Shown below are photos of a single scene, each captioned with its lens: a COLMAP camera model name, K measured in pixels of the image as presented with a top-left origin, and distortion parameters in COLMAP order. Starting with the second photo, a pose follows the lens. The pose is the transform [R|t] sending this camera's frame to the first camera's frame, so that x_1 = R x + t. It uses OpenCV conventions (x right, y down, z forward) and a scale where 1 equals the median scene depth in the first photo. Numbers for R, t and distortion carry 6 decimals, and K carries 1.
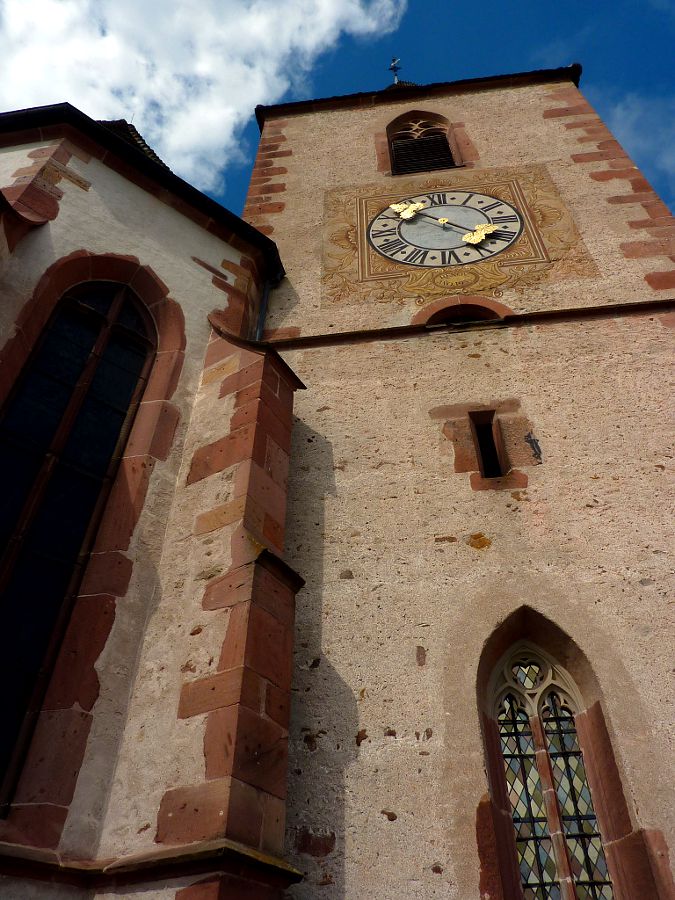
lens RADIAL K [[653.4, 0, 337.5], [0, 653.4, 450.0], [0, 0, 1]] dist [0.001305, -0.048295]
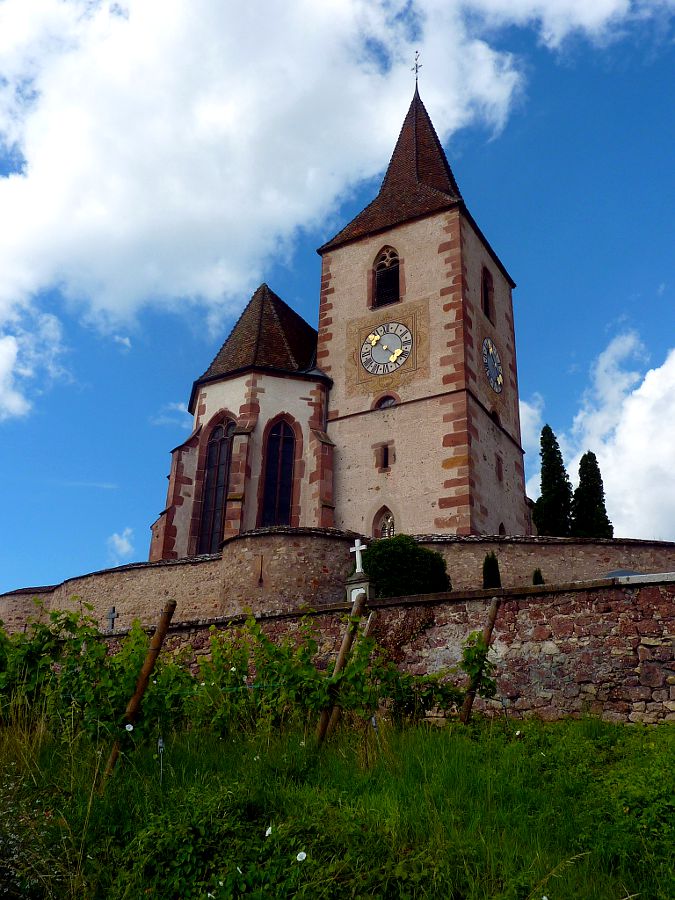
lens RADIAL K [[773.2, 0, 337.5], [0, 773.2, 450.0], [0, 0, 1]] dist [0.007640, 0.002538]
pose [[0.914552, -0.137932, -0.380223, 1.483479], [0.261165, 0.919200, 0.294728, -1.252944], [0.308848, -0.368844, 0.876679, -2.568191]]
